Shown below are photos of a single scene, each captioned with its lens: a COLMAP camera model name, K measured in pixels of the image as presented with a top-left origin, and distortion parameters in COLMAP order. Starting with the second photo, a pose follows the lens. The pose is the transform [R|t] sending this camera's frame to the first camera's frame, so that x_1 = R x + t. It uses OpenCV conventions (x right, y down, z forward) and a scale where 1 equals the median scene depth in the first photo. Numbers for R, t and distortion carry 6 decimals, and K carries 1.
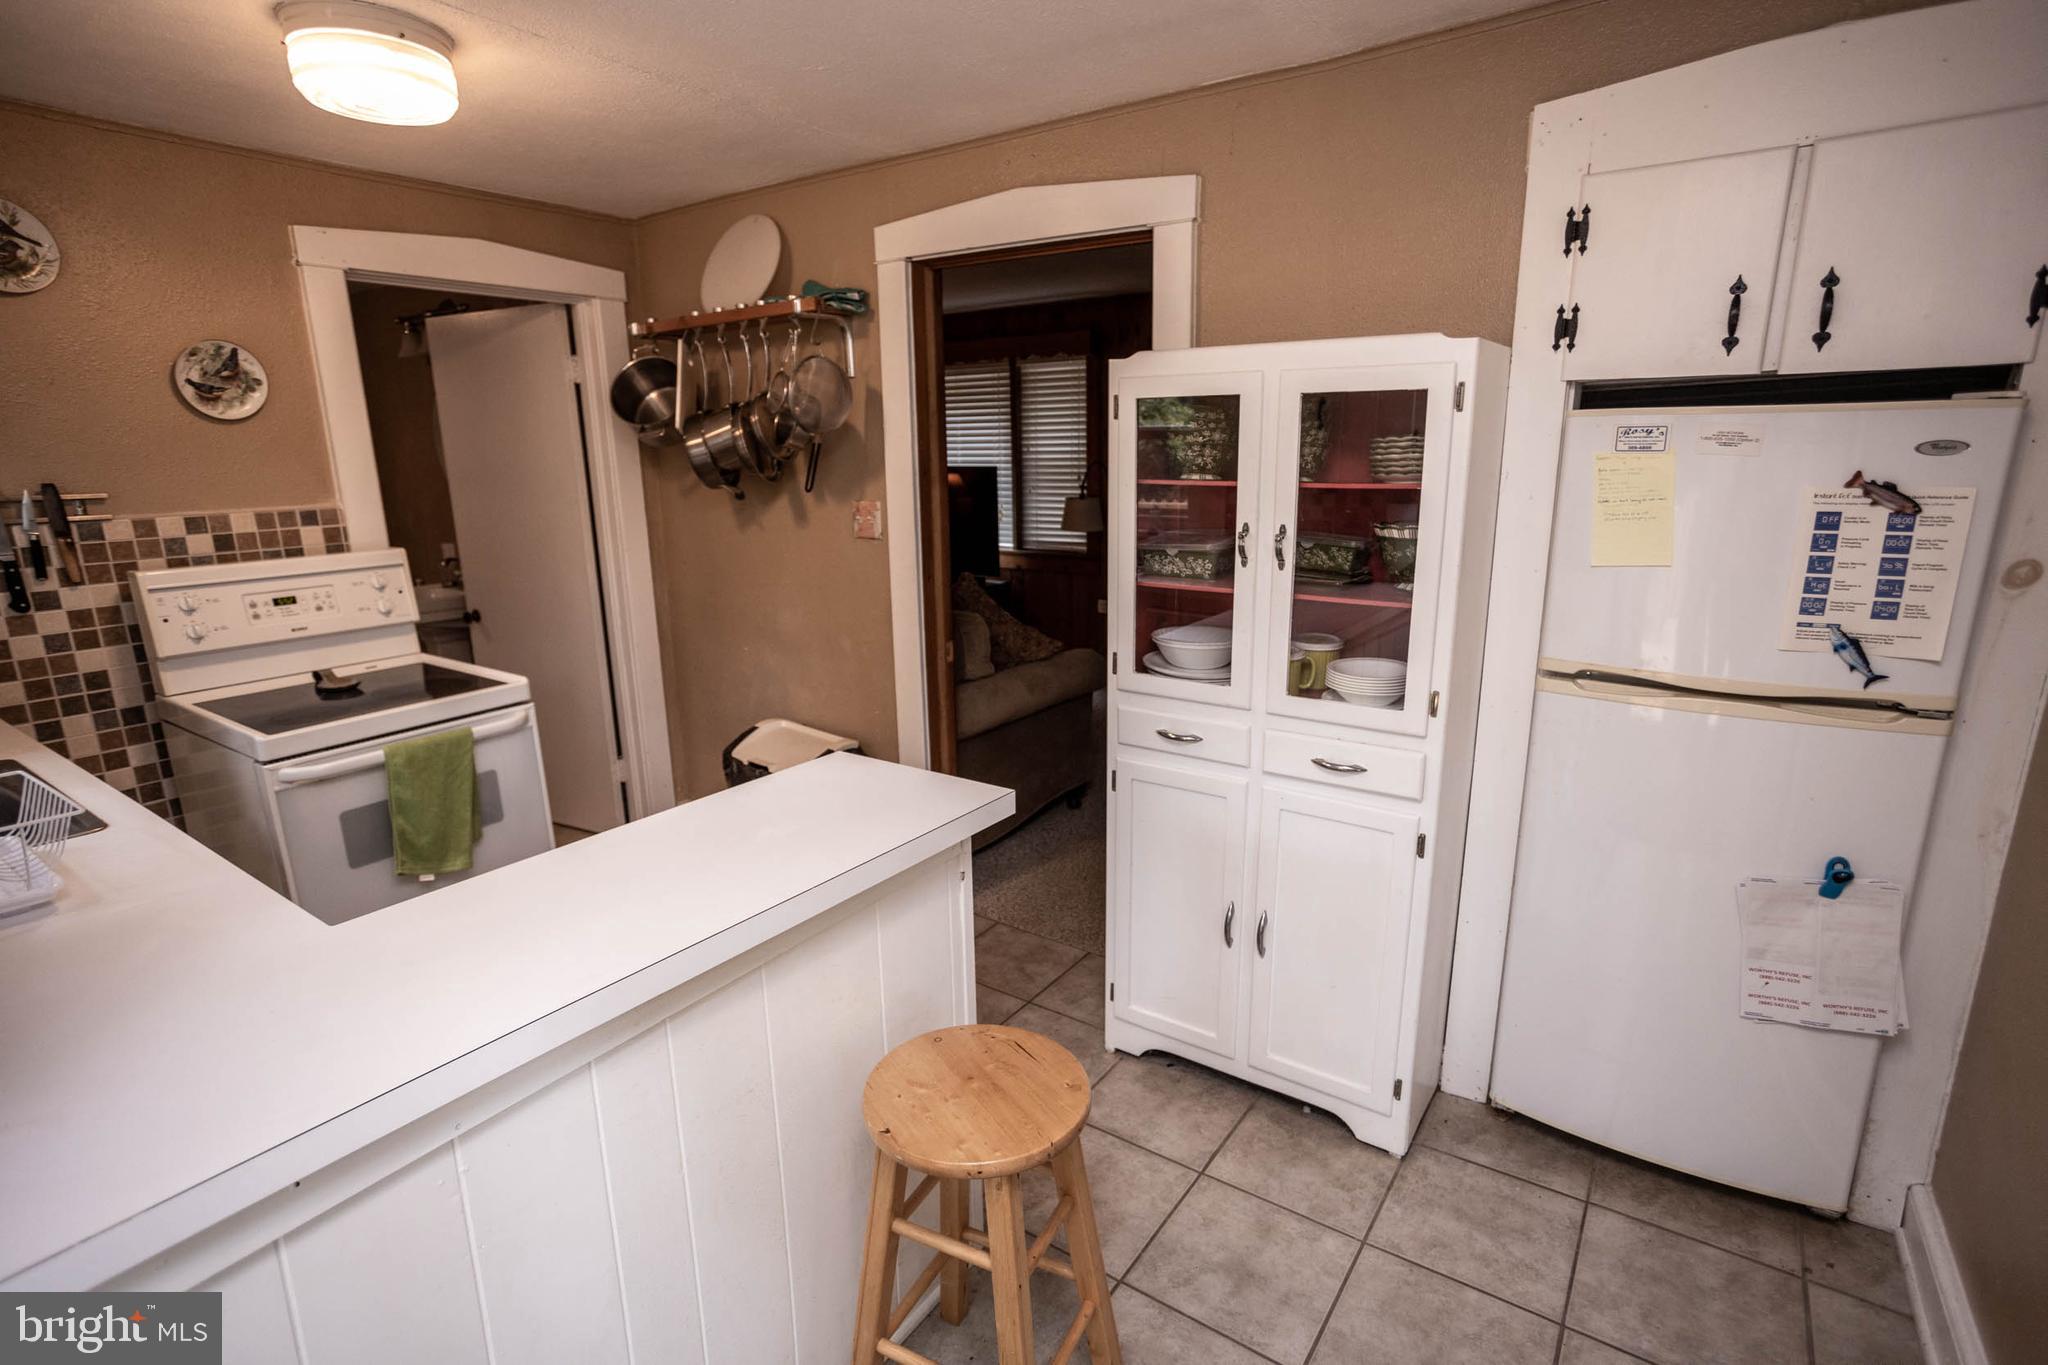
lens RADIAL K [[1011.3, 0, 1040.7], [0, 1011.3, 678.6], [0, 0, 1]] dist [-0.045993, 0.028672]
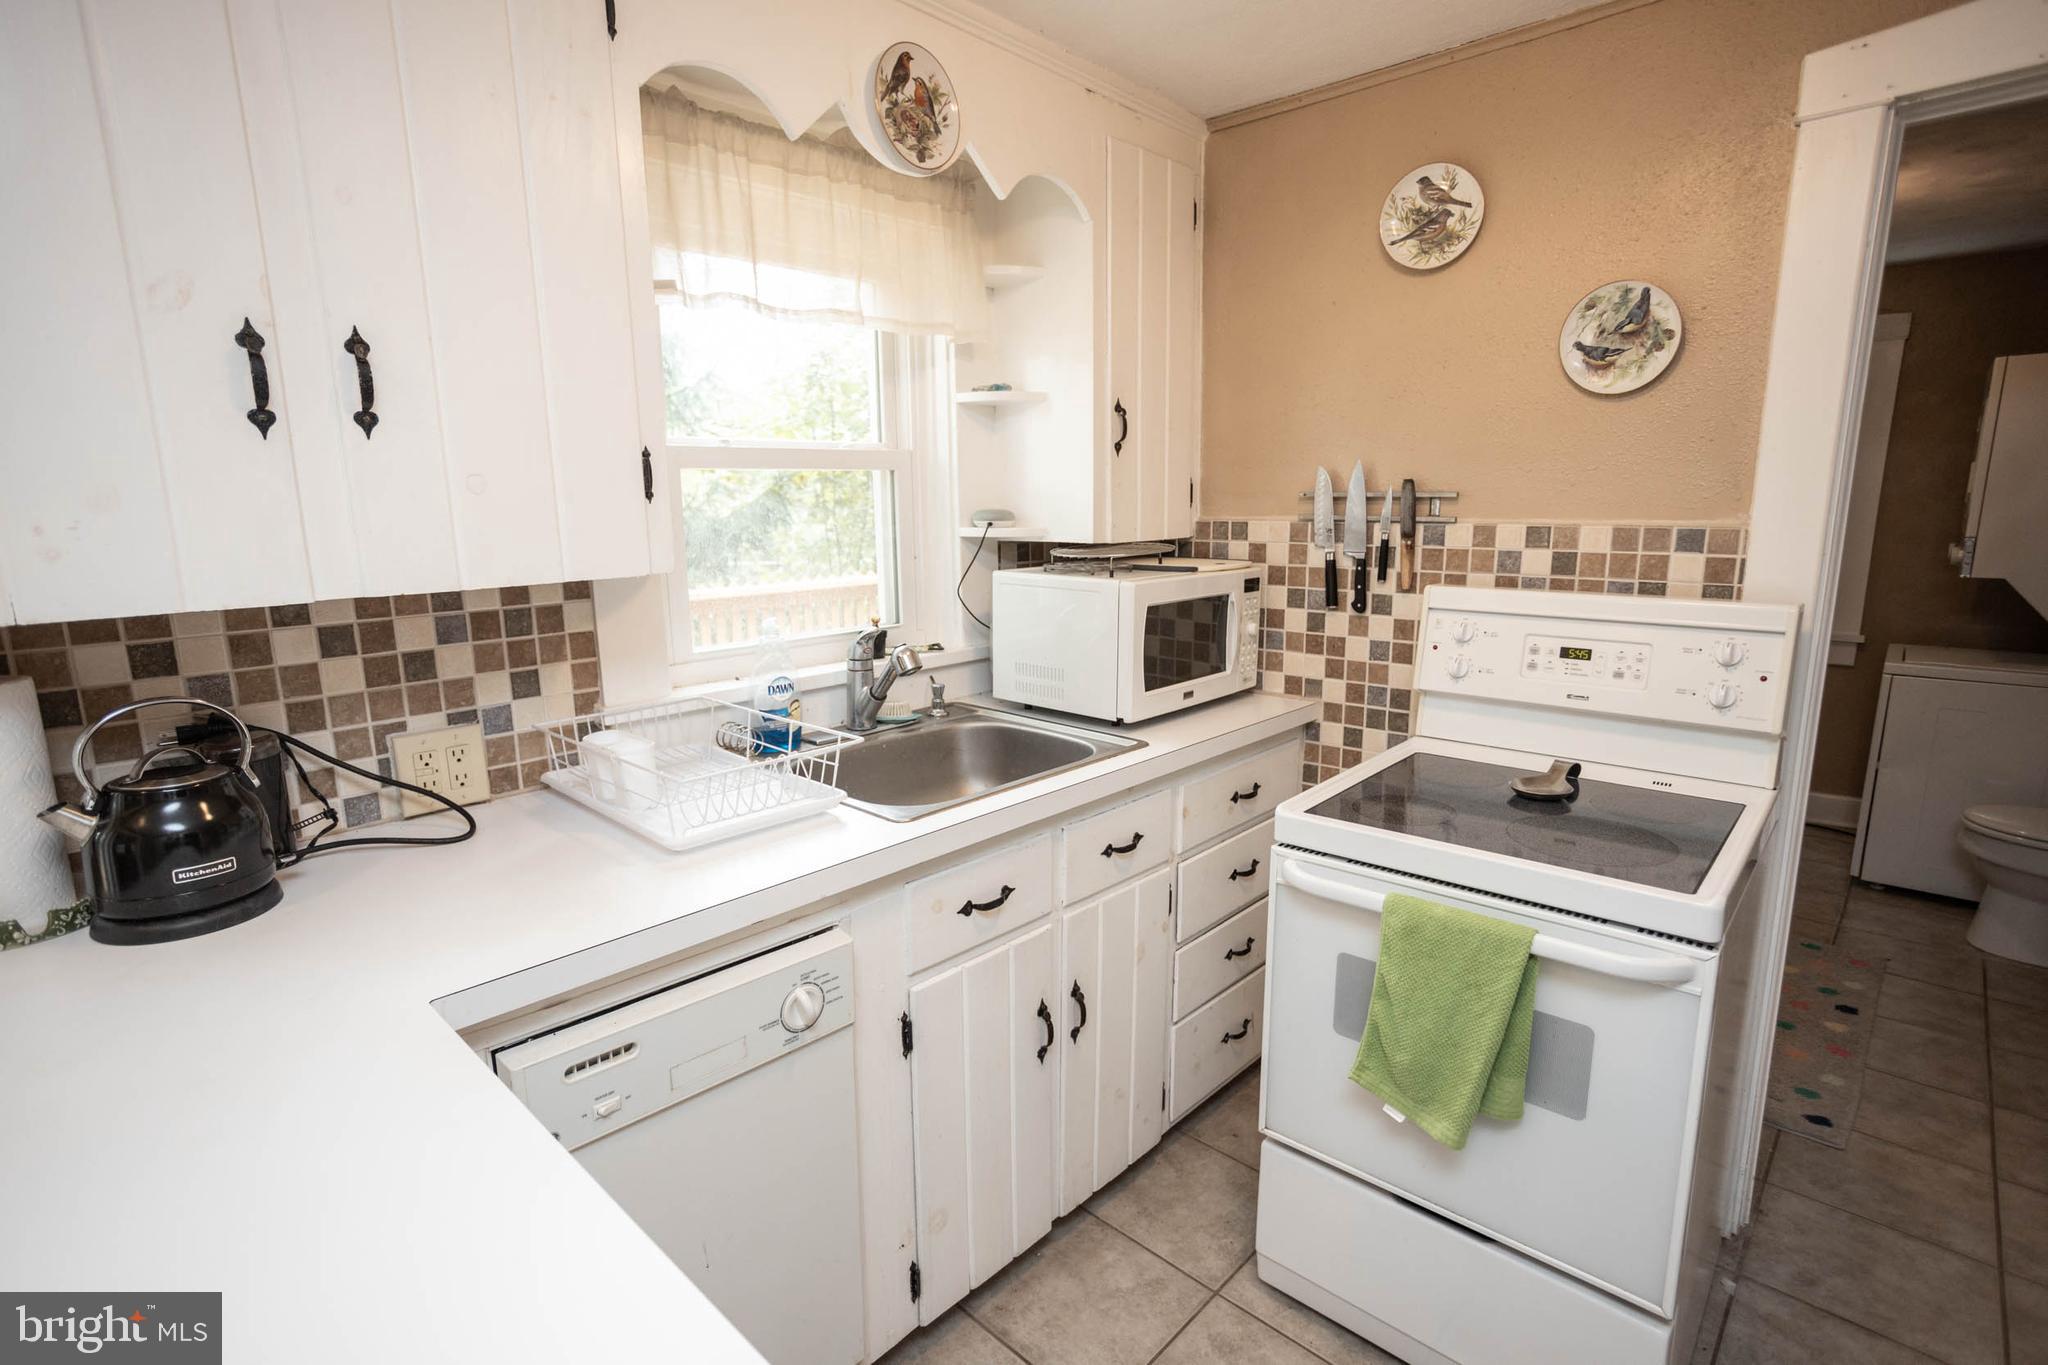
lens RADIAL K [[986.8, 0, 1018.6], [0, 986.8, 677.5], [0, 0, 1]] dist [-0.037285, 0.026644]
pose [[-0.147087, 0.192913, -0.970129, -0.041625], [-0.219086, 0.950081, 0.222143, -0.132323], [0.964555, 0.245216, -0.097480, 0.718378]]
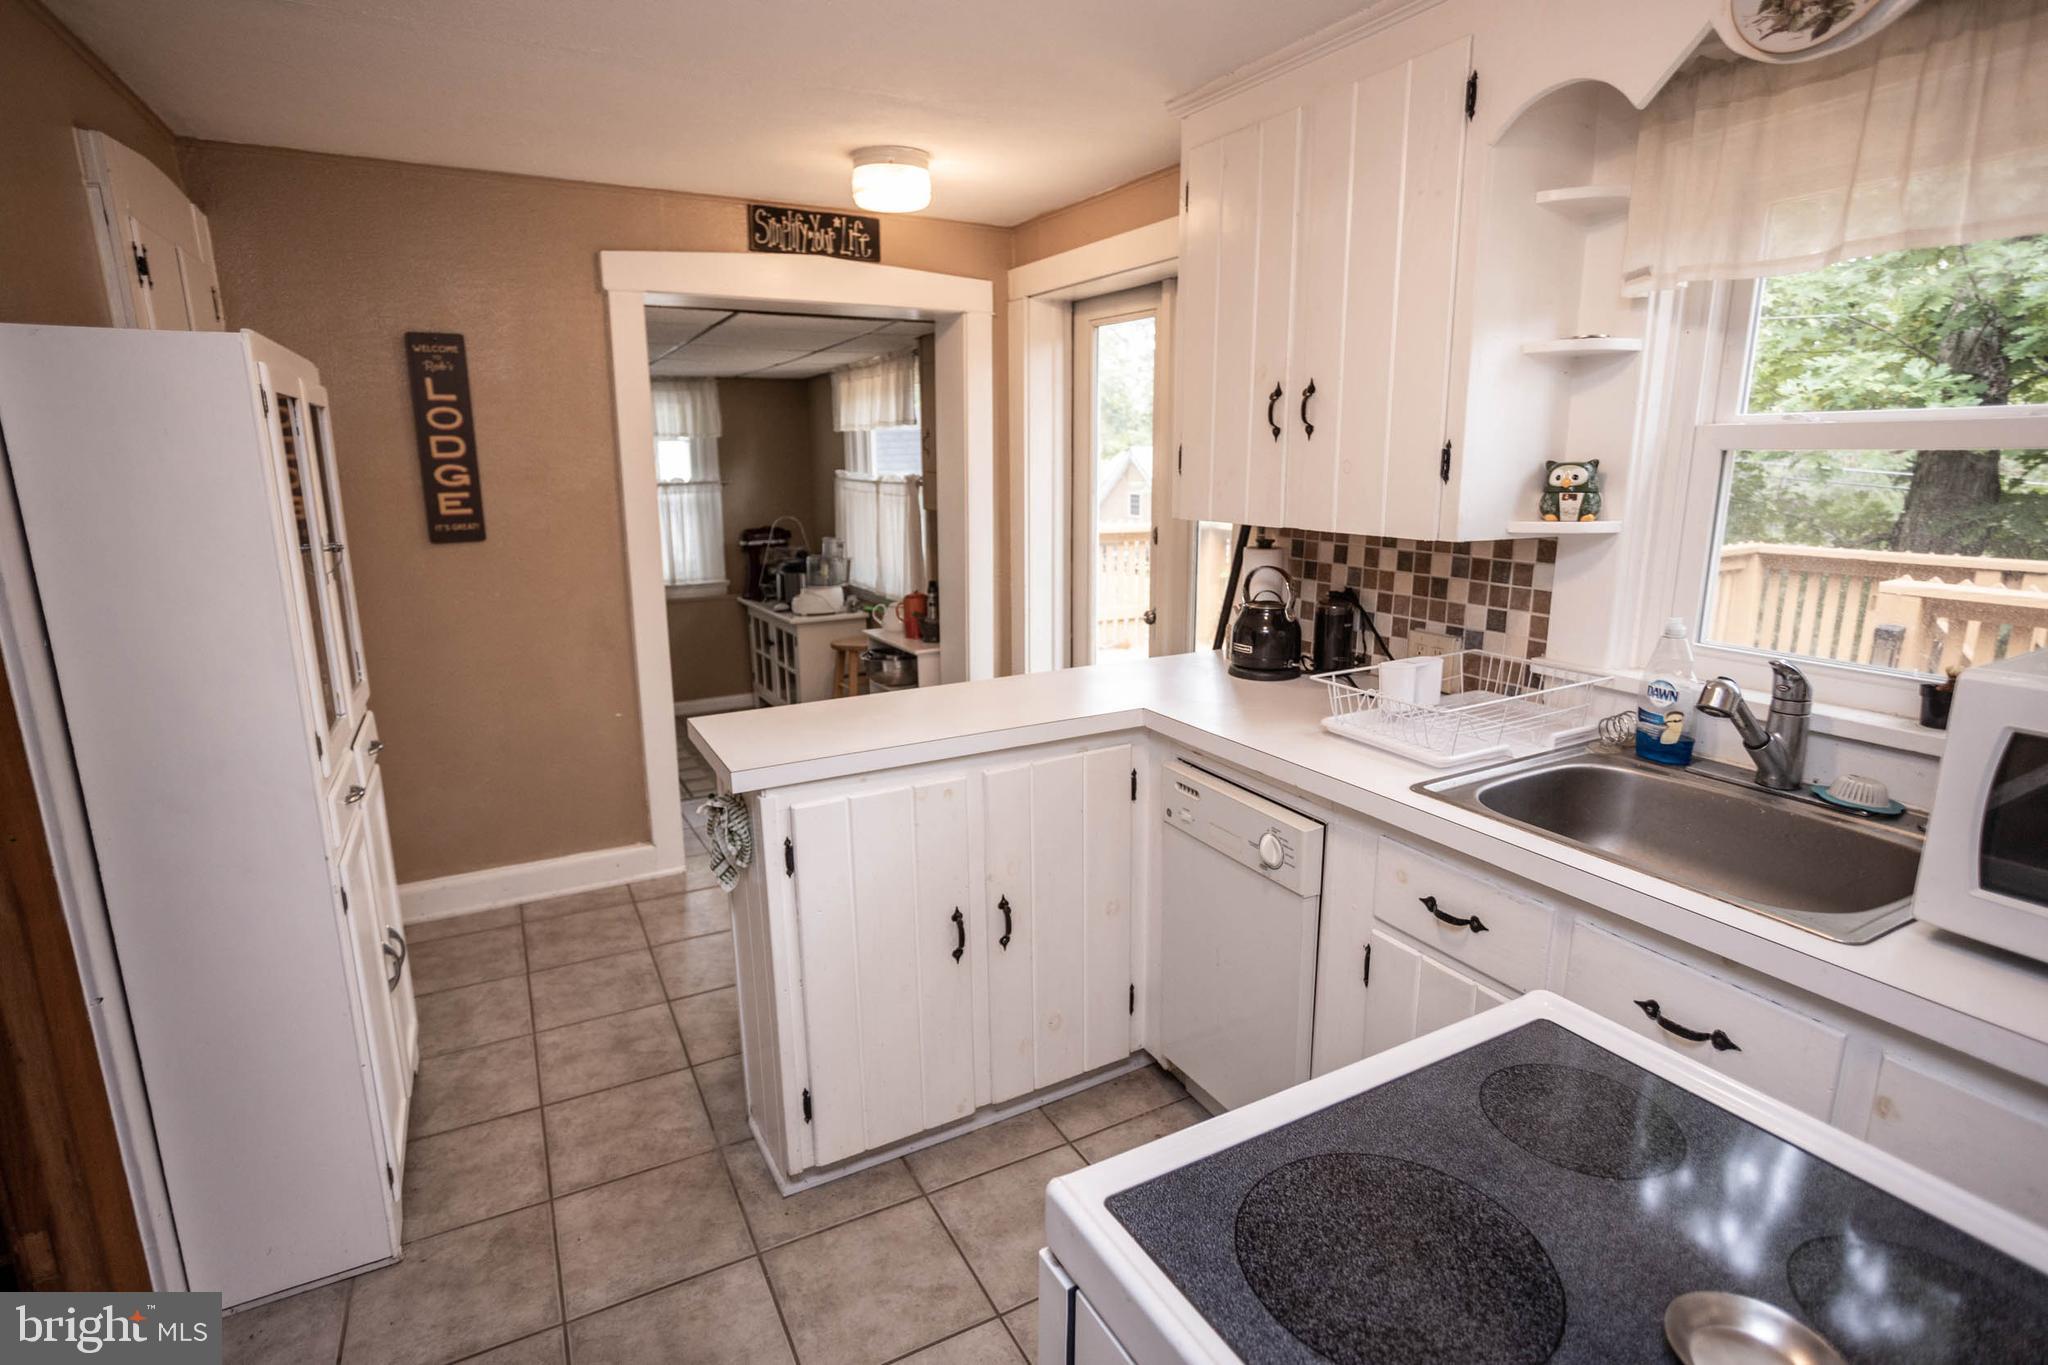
lens RADIAL K [[1011.3, 0, 1040.7], [0, 1011.3, 678.6], [0, 0, 1]] dist [-0.045993, 0.028672]
pose [[-0.897016, -0.080714, 0.434565, -0.637578], [0.118867, 0.902911, 0.413064, -0.262806], [-0.425714, 0.422181, -0.800332, 1.197984]]
